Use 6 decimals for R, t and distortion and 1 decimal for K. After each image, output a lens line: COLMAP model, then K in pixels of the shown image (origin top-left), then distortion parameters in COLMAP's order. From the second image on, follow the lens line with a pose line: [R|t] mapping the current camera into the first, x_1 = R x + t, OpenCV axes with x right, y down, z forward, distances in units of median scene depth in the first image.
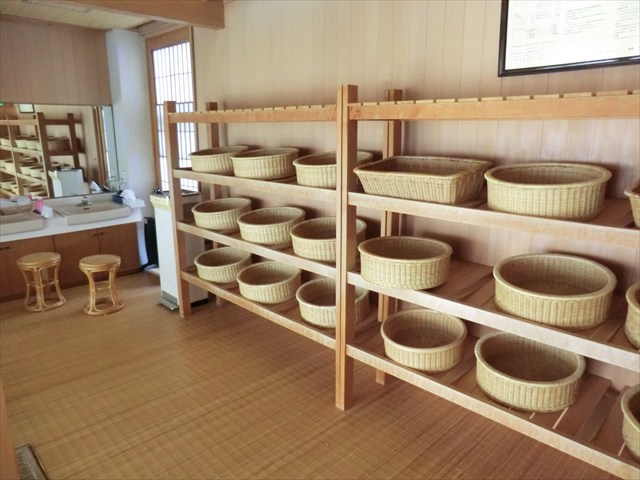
lens RADIAL K [[457.3, 0, 320.0], [0, 457.3, 240.0], [0, 0, 1]] dist [-0.003791, -0.000395]
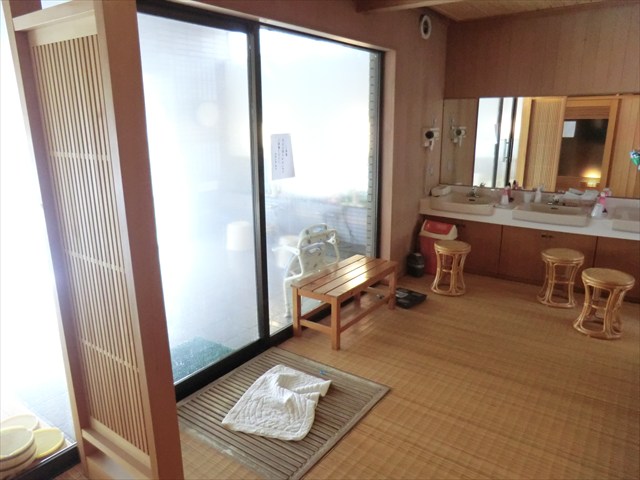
lens RADIAL K [[457.3, 0, 320.0], [0, 457.3, 240.0], [0, 0, 1]] dist [-0.003791, -0.000395]
pose [[0.169355, 0.243620, -0.954970, 0.225900], [-0.220876, 0.953701, 0.204126, -0.074725], [0.960486, 0.176360, 0.215324, 0.287250]]
